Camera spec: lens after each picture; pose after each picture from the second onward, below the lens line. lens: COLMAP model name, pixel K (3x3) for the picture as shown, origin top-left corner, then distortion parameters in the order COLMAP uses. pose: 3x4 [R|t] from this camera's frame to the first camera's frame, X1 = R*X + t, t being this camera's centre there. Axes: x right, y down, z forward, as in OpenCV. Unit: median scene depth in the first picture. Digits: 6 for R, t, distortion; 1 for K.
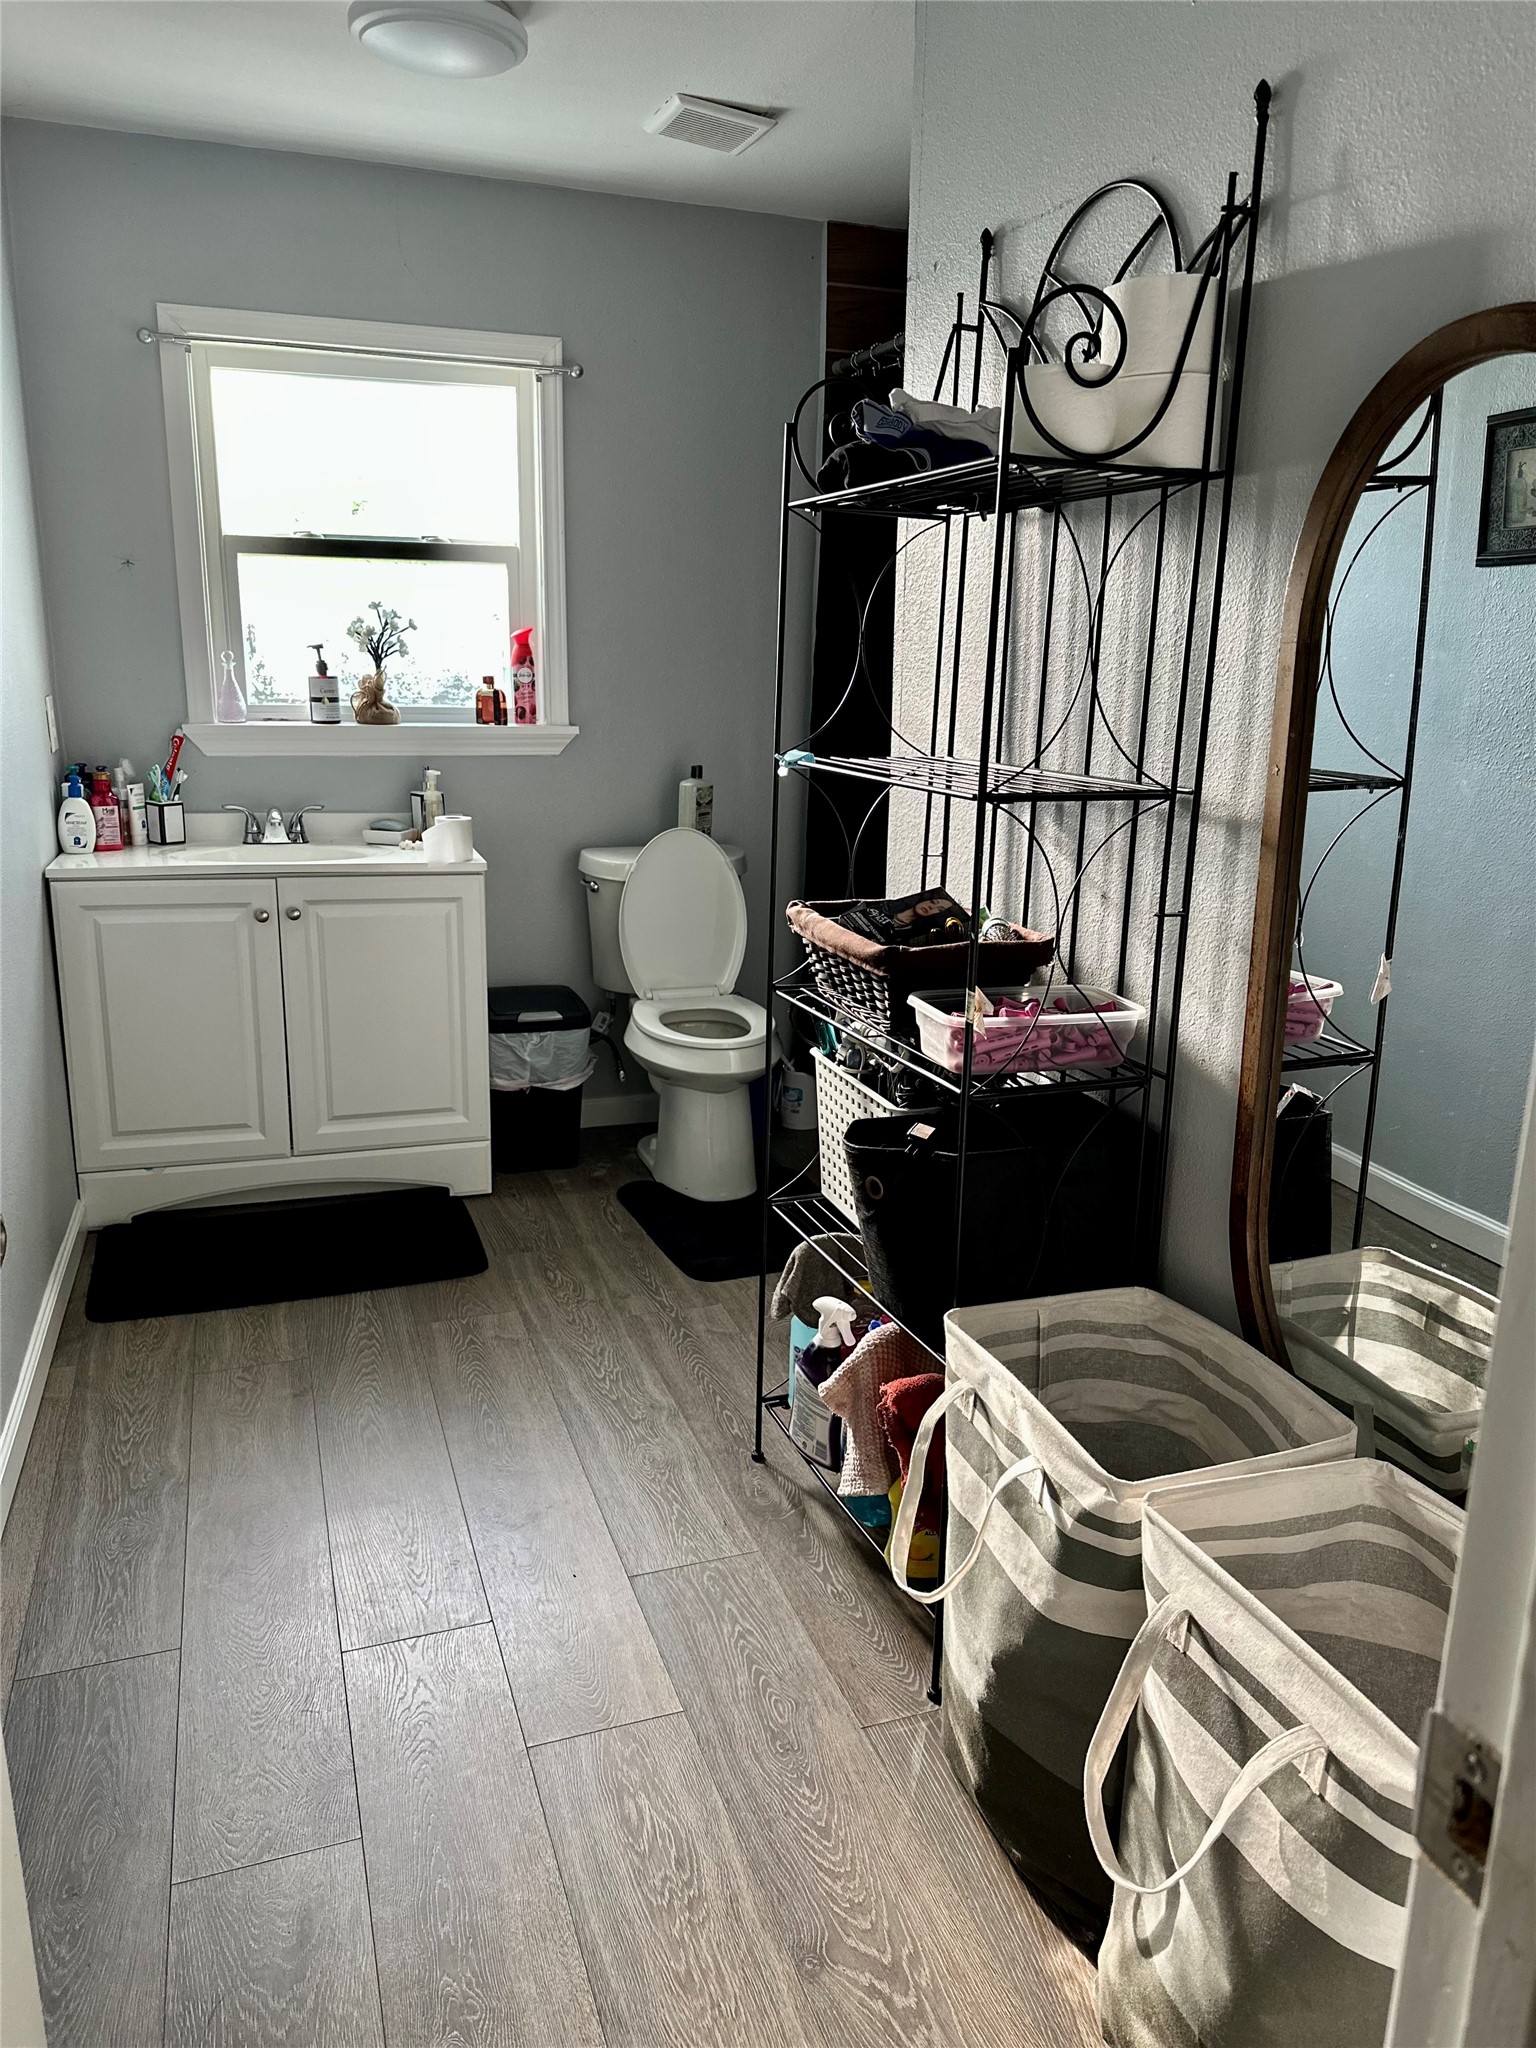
lens RADIAL K [[1438.3, 0, 764.0], [0, 1438.3, 1028.1], [0, 0, 1]] dist [0.060371, -0.069922]
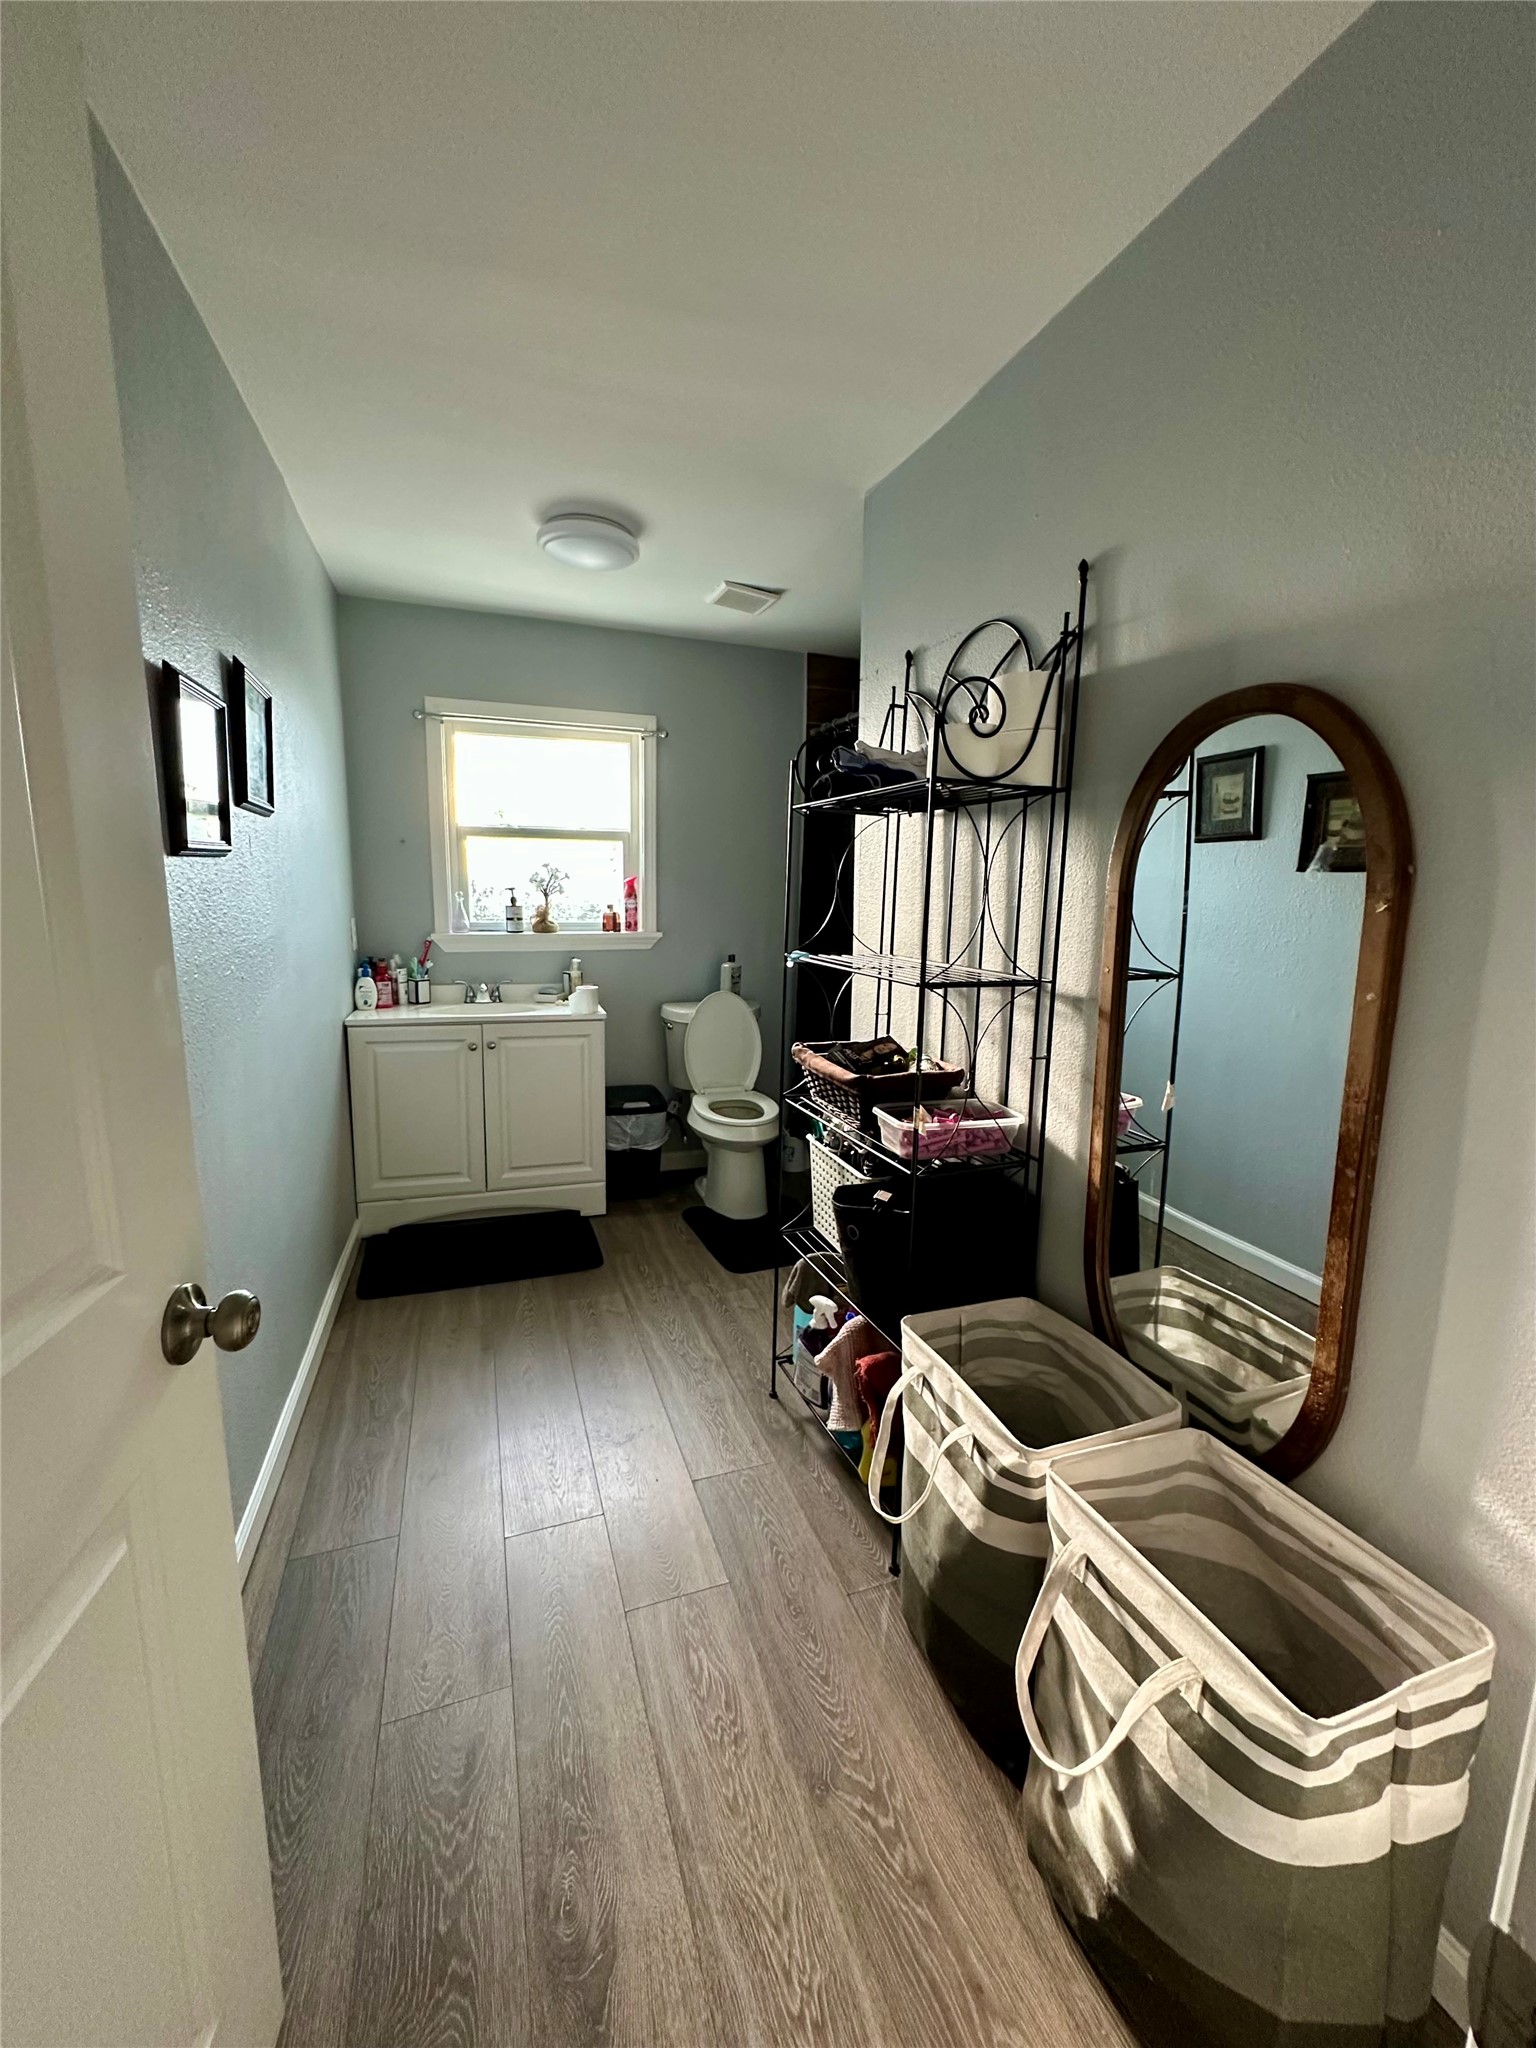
lens RADIAL K [[816.6, 0, 763.4], [0, 816.6, 1020.7], [0, 0, 1]] dist [-0.001404, 0.001243]
pose [[1.000000, -0.000523, 0.000017, -0.010704], [0.000523, 0.995739, -0.092212, -0.019594], [0.000031, 0.092212, 0.995739, 0.057127]]
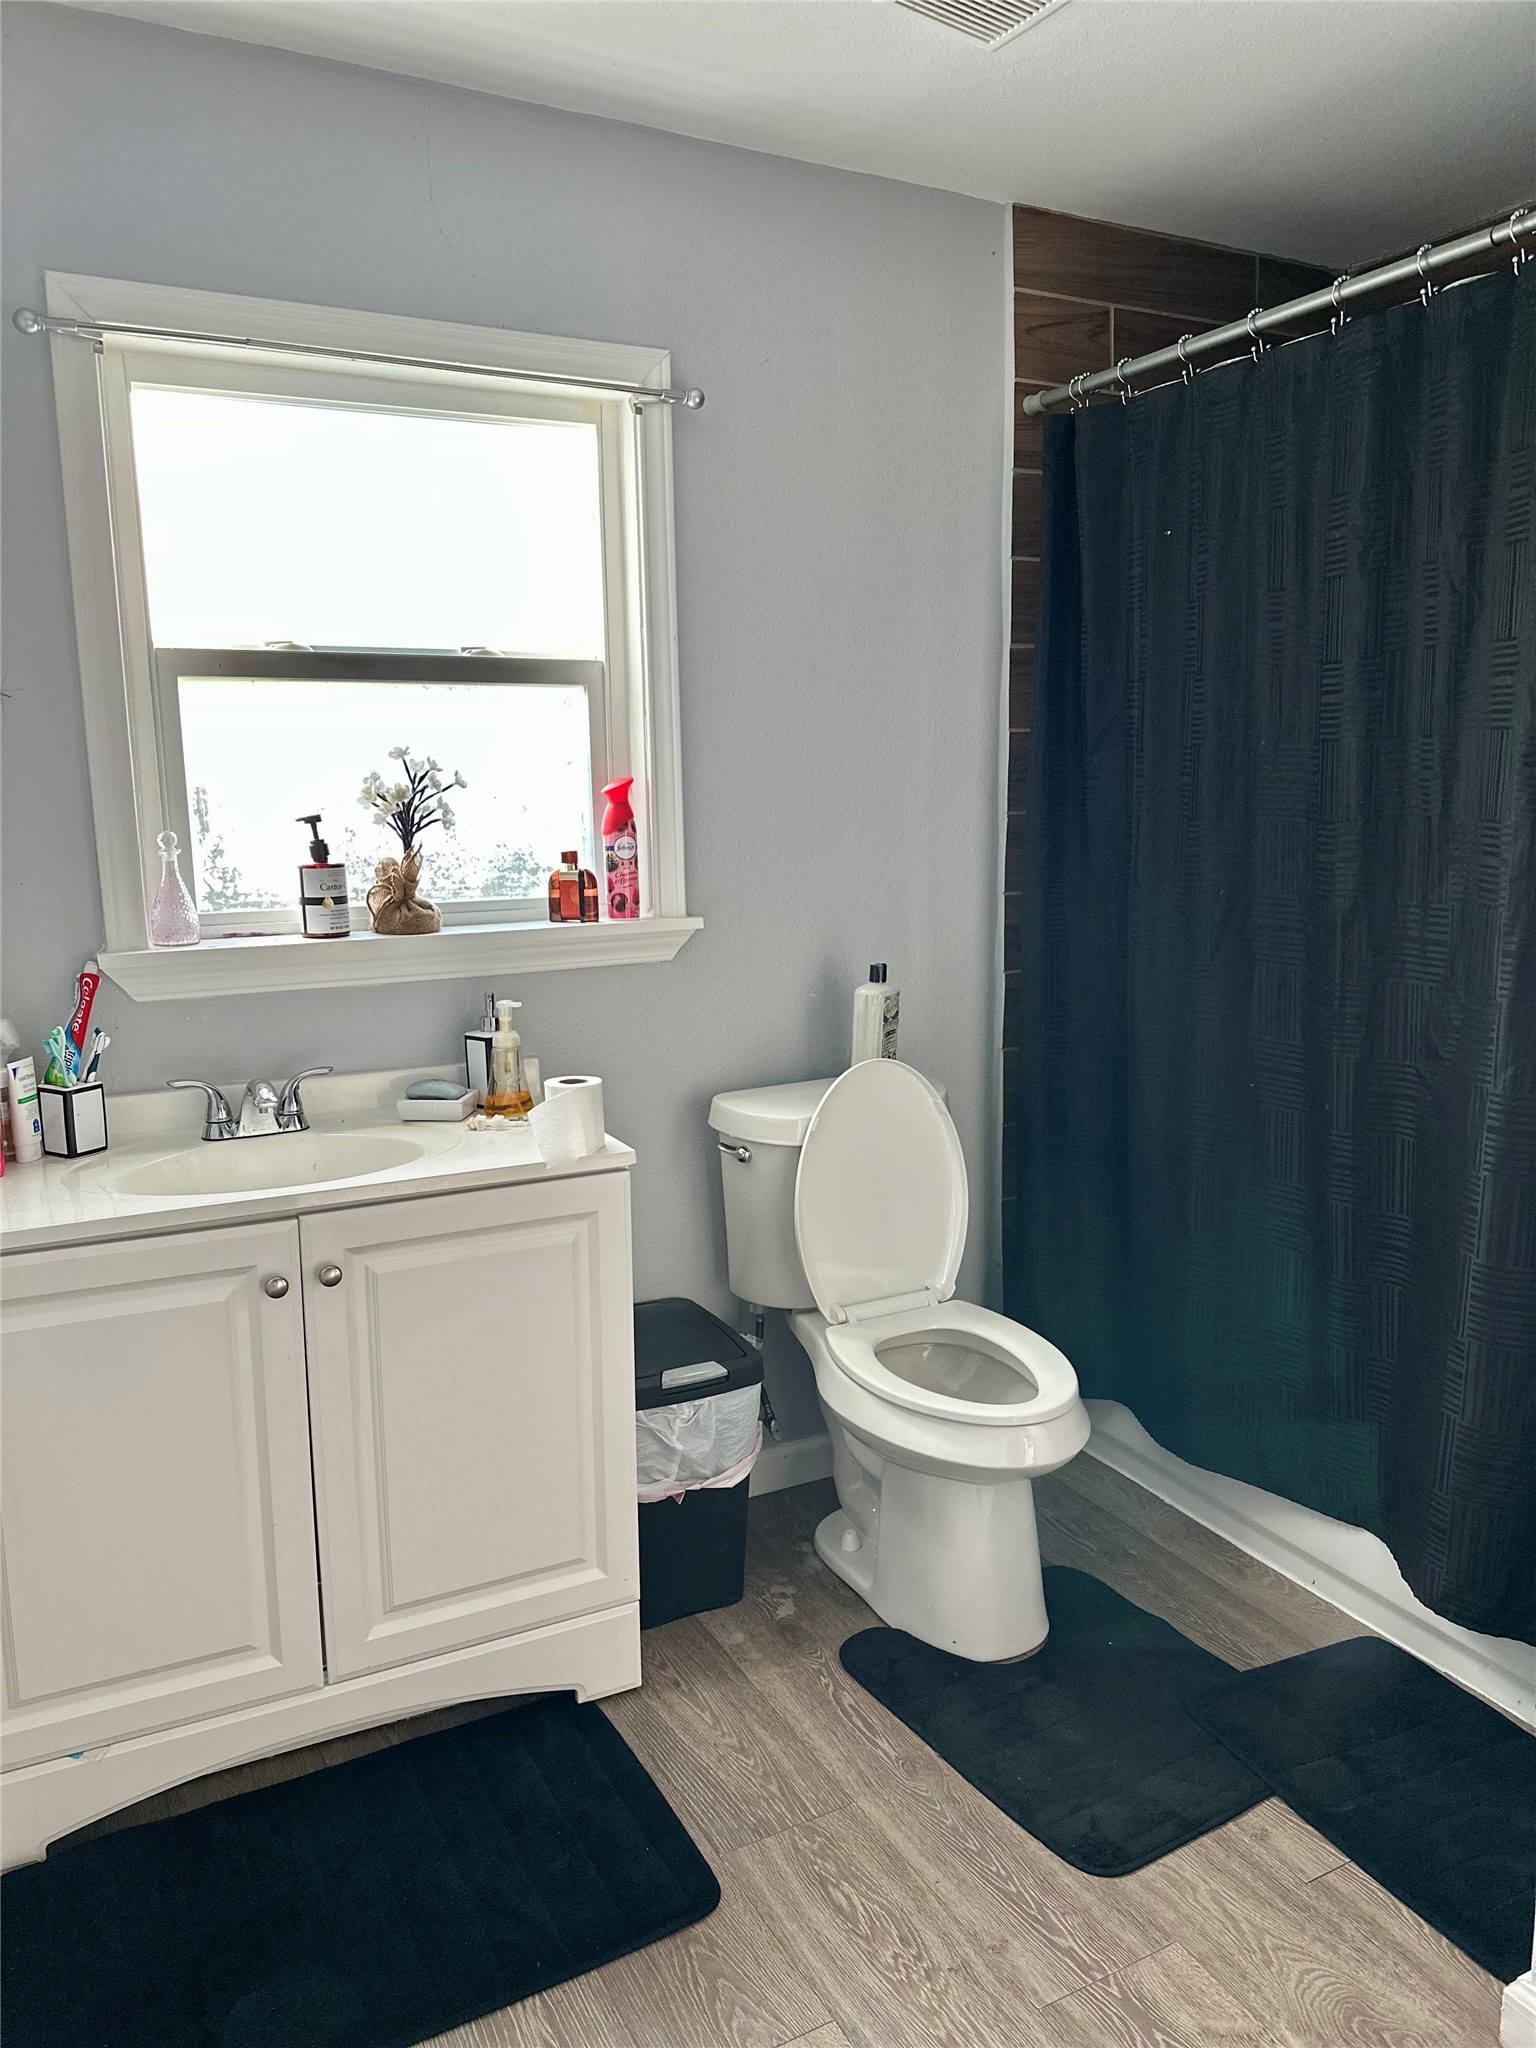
lens RADIAL K [[1438.3, 0, 760.6], [0, 1438.3, 1035.6], [0, 0, 1]] dist [0.060371, -0.069922]
pose [[0.989891, -0.061179, 0.127958, -0.212120], [0.073010, 0.993270, -0.089911, -0.103689], [-0.121596, 0.098344, 0.987696, 0.383351]]
